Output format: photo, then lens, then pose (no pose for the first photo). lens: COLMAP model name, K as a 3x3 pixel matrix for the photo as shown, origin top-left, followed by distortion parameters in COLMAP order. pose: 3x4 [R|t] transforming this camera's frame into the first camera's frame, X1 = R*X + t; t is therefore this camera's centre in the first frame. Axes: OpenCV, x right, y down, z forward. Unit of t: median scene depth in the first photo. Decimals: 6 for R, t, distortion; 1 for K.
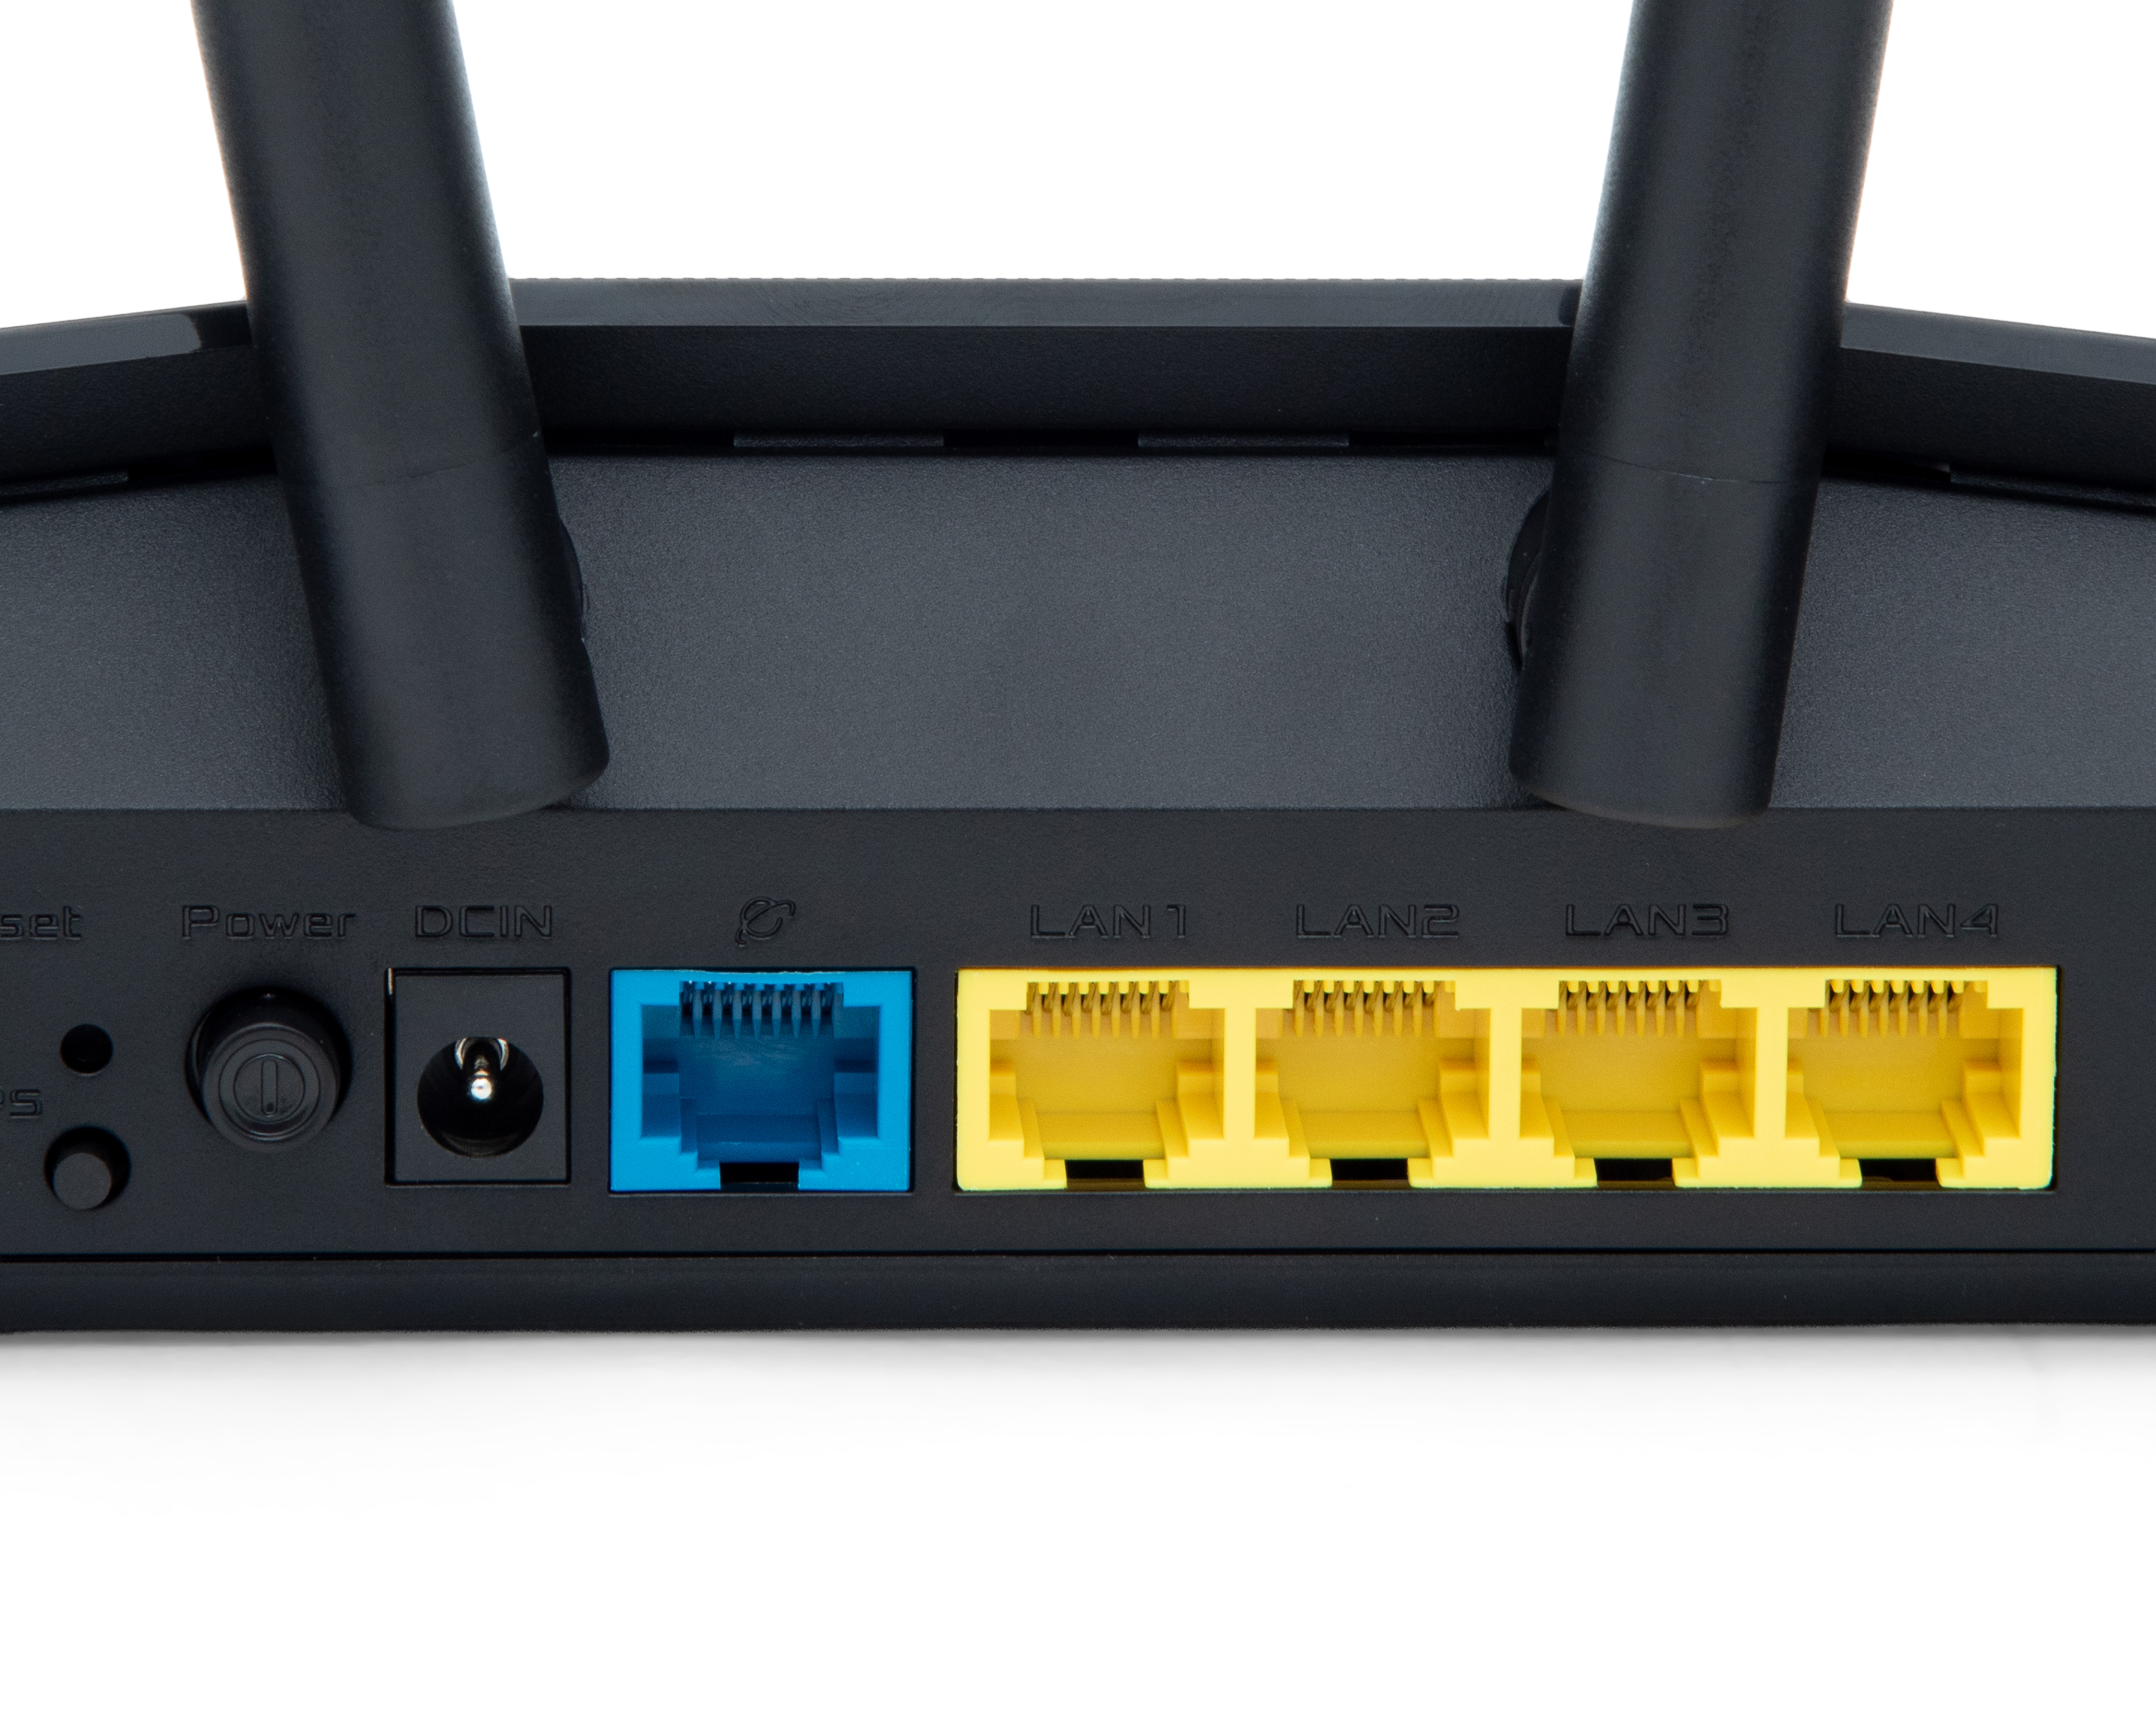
lens RADIAL K [[6575.3, 0, 1082.7], [0, 6575.3, 861.7], [0, 0, 1]] dist [-0.034655, 0.000000]
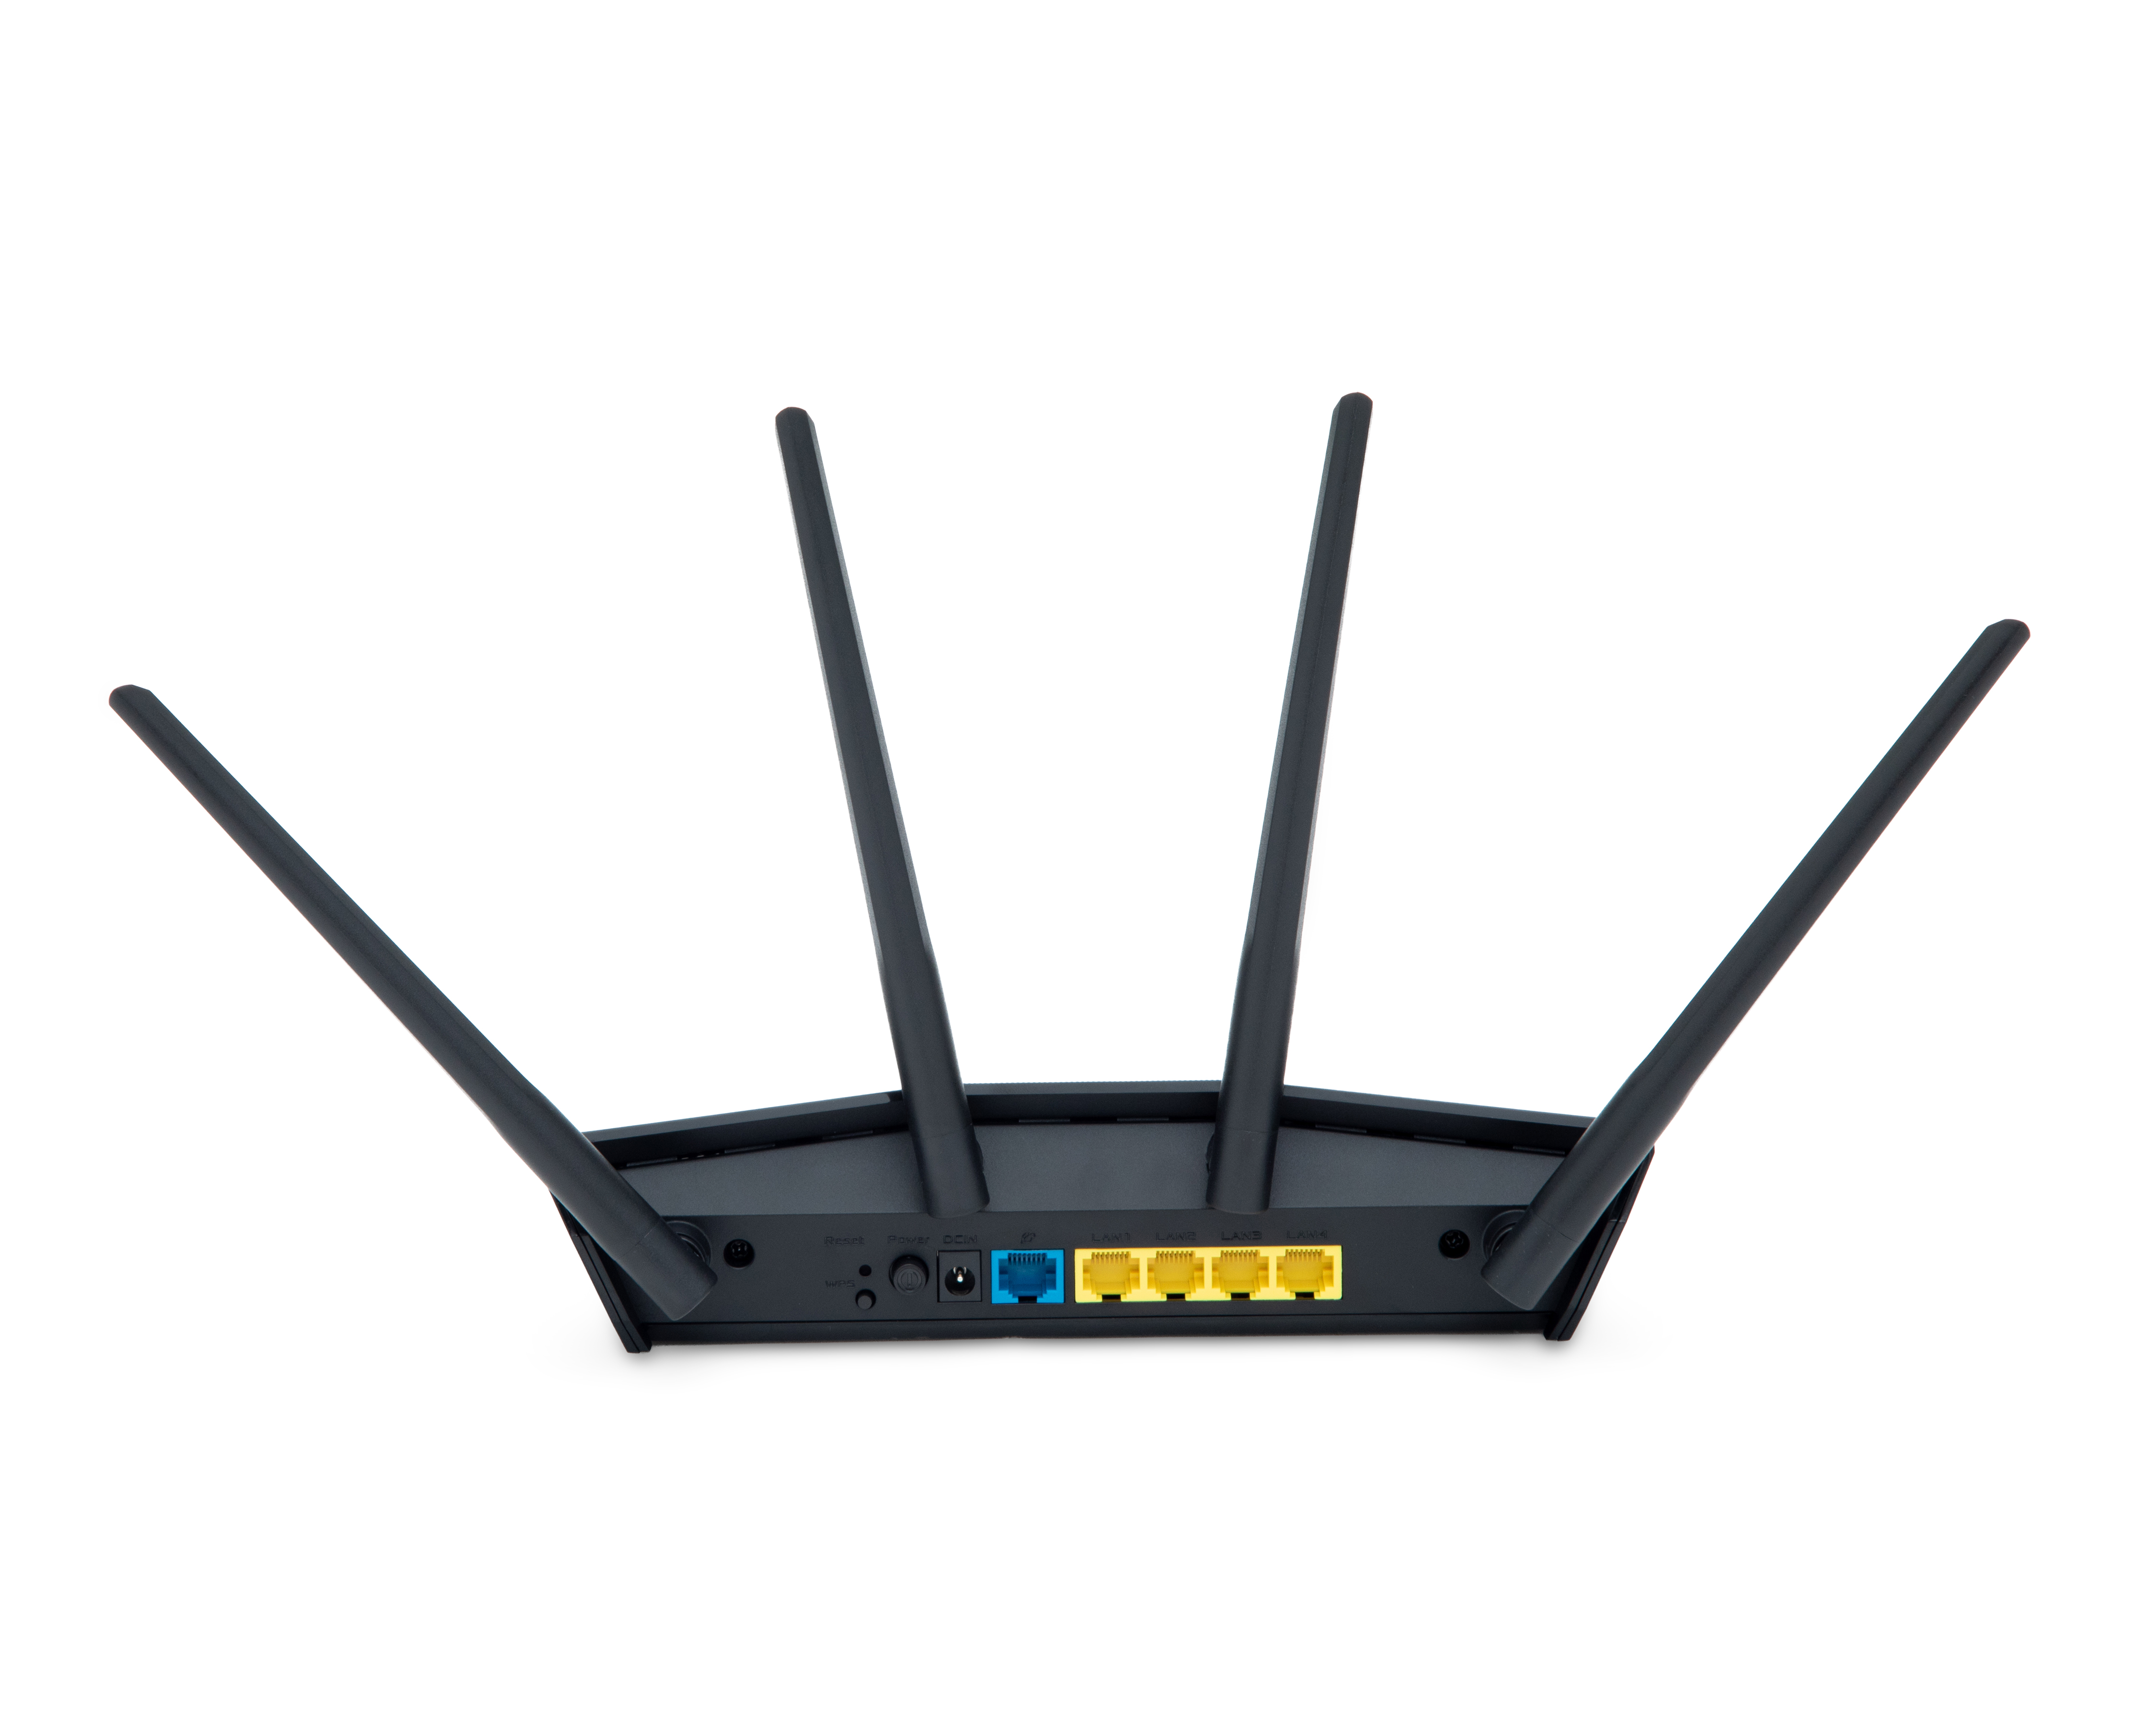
lens RADIAL K [[6575.3, 0, 1077.3], [0, 6575.3, 862.2], [0, 0, 1]] dist [-0.034655, 0.000000]
pose [[0.998002, -0.014796, -0.061424, 0.239303], [0.013243, 0.999584, -0.025612, -0.120373], [0.061777, 0.024748, 0.997783, -3.118086]]
